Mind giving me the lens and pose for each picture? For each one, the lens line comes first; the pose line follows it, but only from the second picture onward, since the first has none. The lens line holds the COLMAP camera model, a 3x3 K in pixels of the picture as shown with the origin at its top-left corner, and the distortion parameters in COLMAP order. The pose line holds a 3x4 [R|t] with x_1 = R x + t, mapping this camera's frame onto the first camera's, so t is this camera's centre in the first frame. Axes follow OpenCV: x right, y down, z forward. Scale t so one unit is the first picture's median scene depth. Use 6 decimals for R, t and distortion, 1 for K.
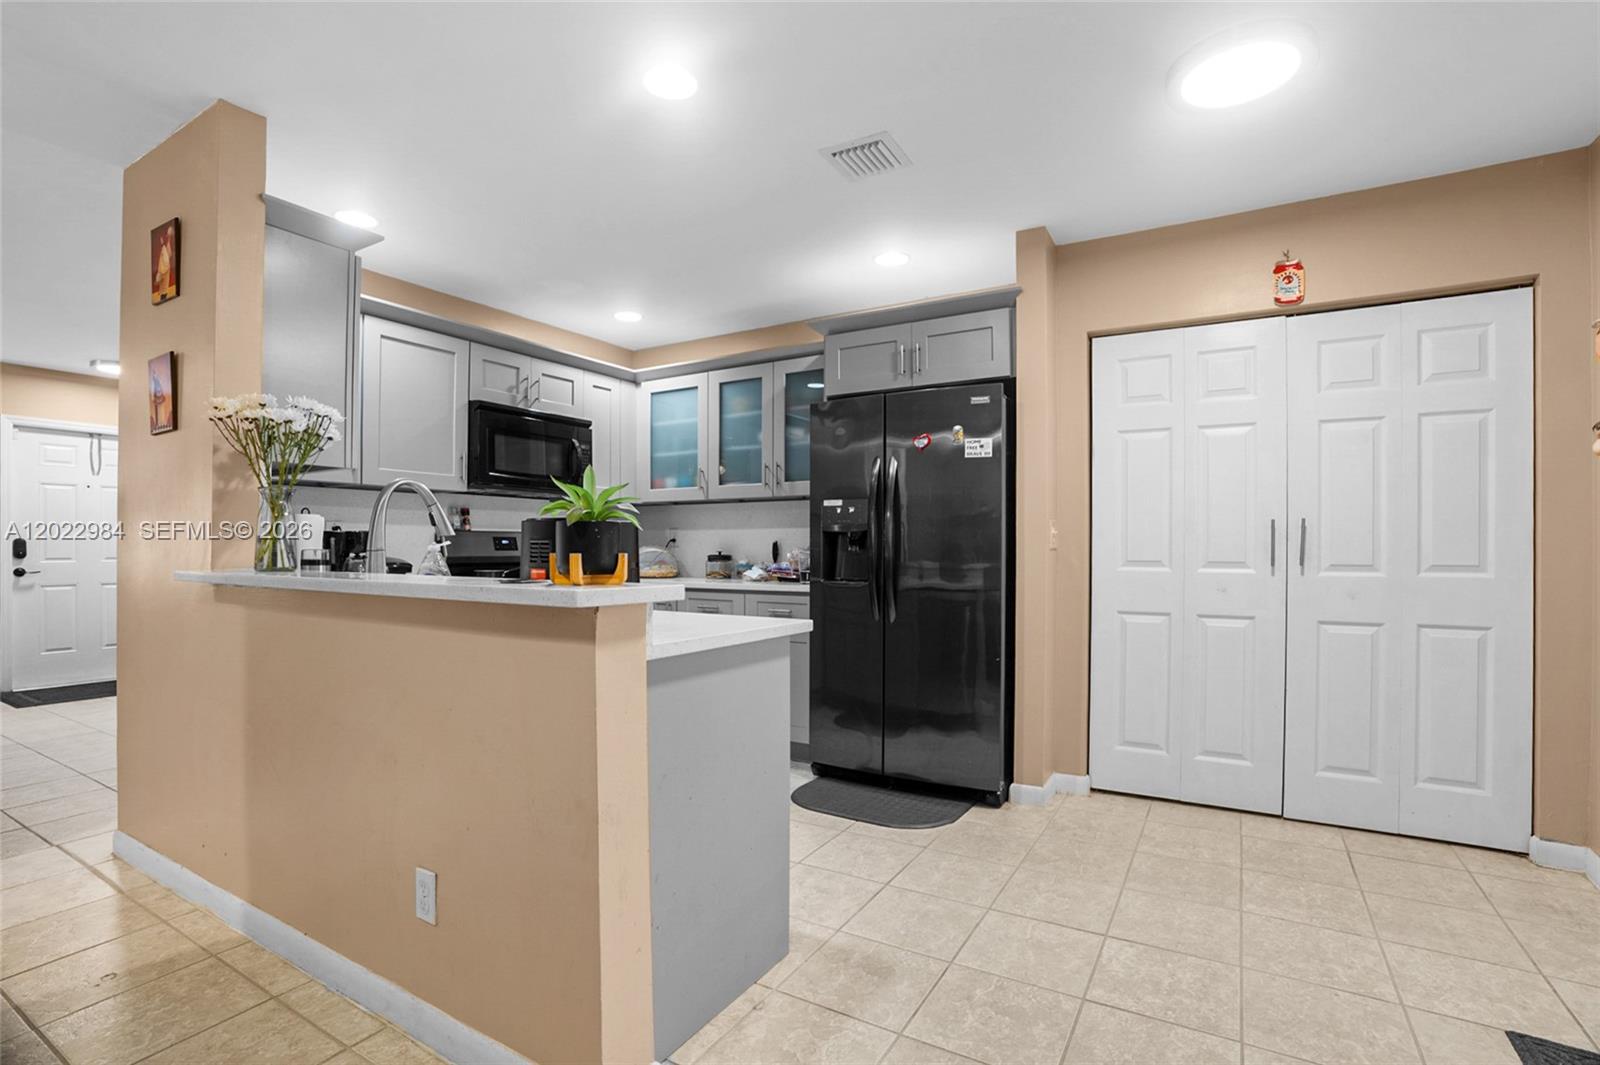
lens RADIAL K [[747.5, 0, 801.5], [0, 747.5, 540.2], [0, 0, 1]] dist [-0.069759, 0.026625]
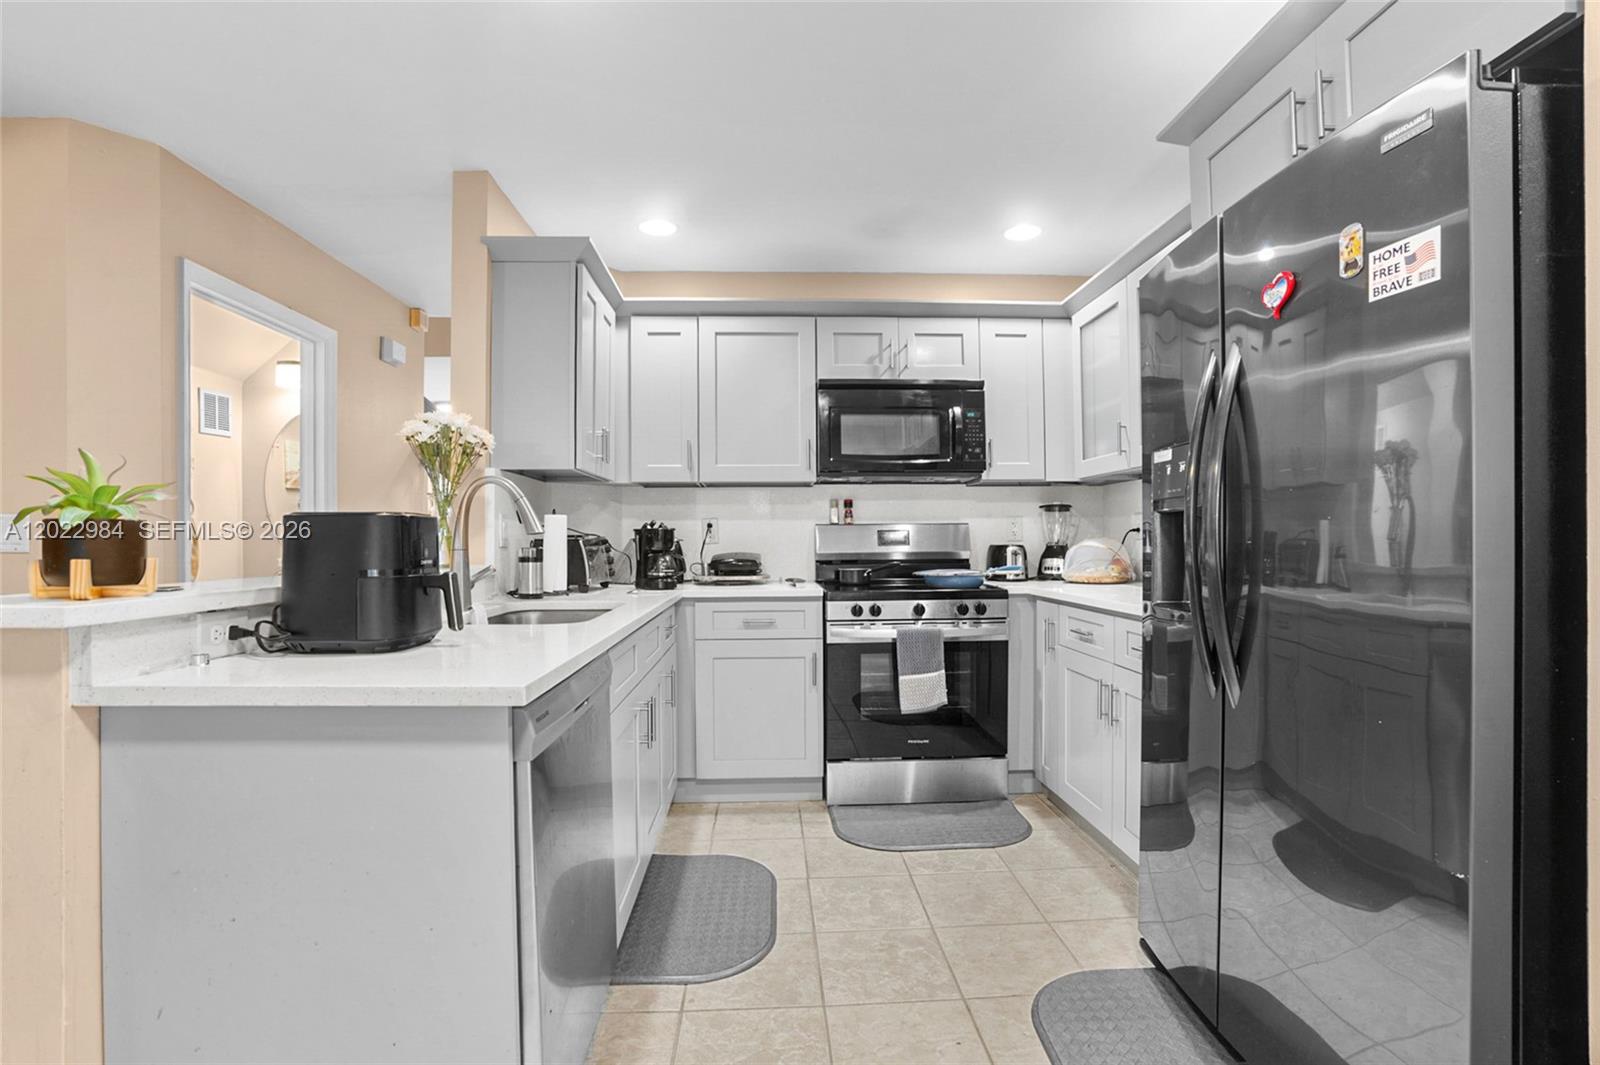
lens RADIAL K [[747.5, 0, 801.5], [0, 747.5, 540.2], [0, 0, 1]] dist [-0.069759, 0.026625]
pose [[0.554868, -0.004483, -0.831926, 0.290272], [0.014971, 0.999877, 0.004597, 0.001843], [0.831804, -0.015005, 0.554867, 0.449572]]
